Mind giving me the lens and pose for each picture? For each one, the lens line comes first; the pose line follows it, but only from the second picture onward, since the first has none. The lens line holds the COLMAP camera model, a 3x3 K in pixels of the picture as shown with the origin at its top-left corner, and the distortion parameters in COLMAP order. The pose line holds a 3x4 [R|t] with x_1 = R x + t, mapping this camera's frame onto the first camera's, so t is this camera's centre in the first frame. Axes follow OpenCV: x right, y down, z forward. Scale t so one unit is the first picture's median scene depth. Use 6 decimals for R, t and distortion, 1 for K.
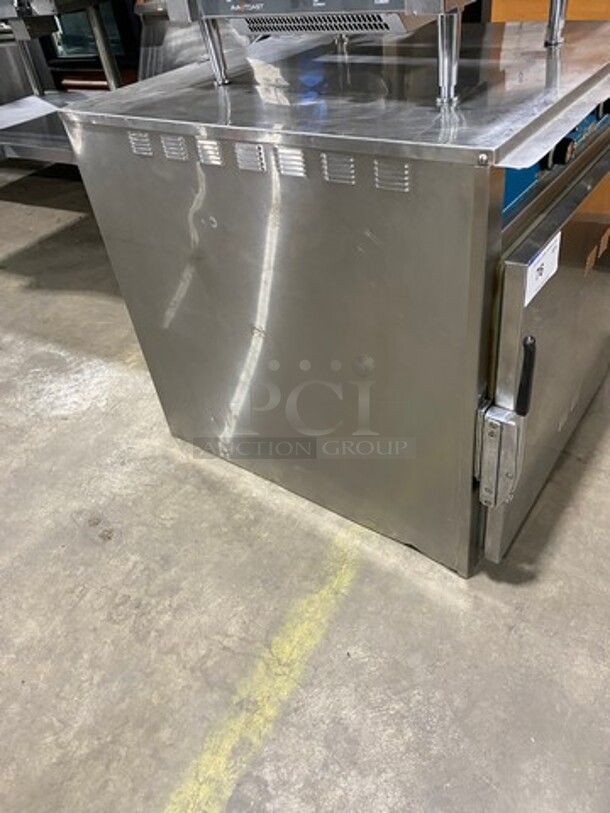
lens RADIAL K [[620.3, 0, 305.0], [0, 620.3, 406.5], [0, 0, 1]] dist [0.004408, 0.000949]
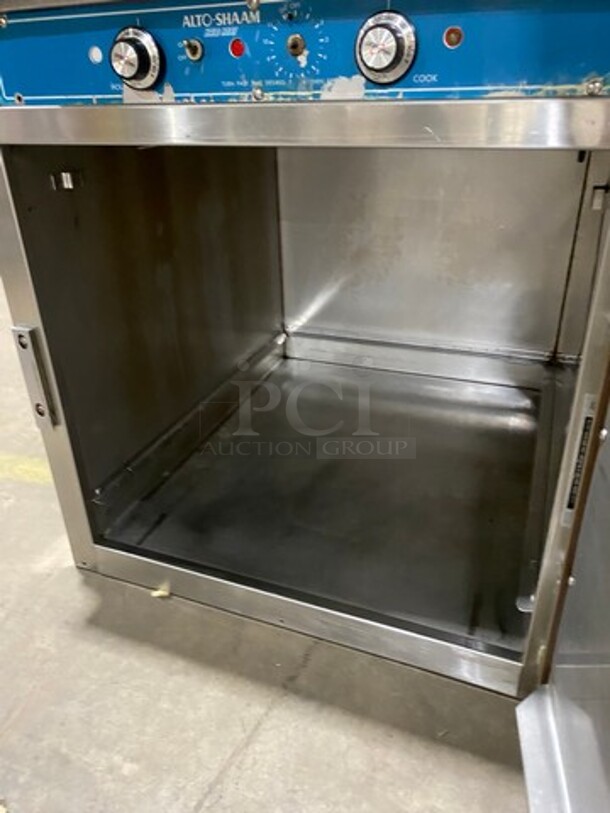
lens RADIAL K [[620.3, 0, 305.0], [0, 620.3, 406.5], [0, 0, 1]] dist [0.004408, 0.000949]
pose [[0.256440, 0.548521, -0.795841, 0.925625], [-0.609877, 0.730601, 0.307037, -0.353484], [0.749859, 0.406629, 0.521886, 0.707934]]
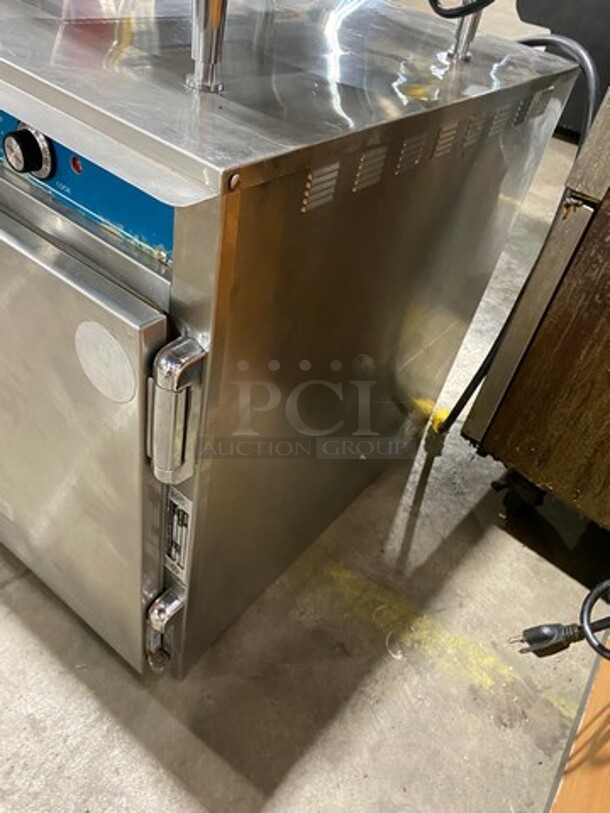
lens RADIAL K [[620.3, 0, 305.0], [0, 620.3, 406.5], [0, 0, 1]] dist [0.004408, 0.000949]
pose [[-0.038110, 0.748124, -0.662464, 0.909943], [-0.748729, 0.417664, 0.514743, -0.775854], [0.661779, 0.515623, 0.544225, 0.862564]]
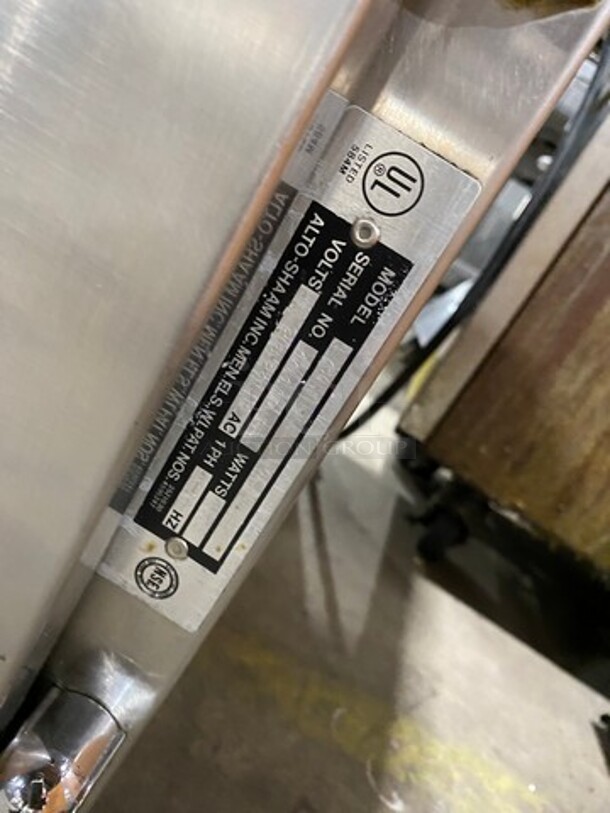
lens RADIAL K [[620.3, 0, 305.0], [0, 620.3, 406.5], [0, 0, 1]] dist [0.004408, 0.000949]
pose [[0.296498, 0.625447, -0.721738, 0.709248], [-0.914640, 0.403422, -0.026145, -0.307993], [0.274813, 0.667882, 0.691673, 1.085098]]
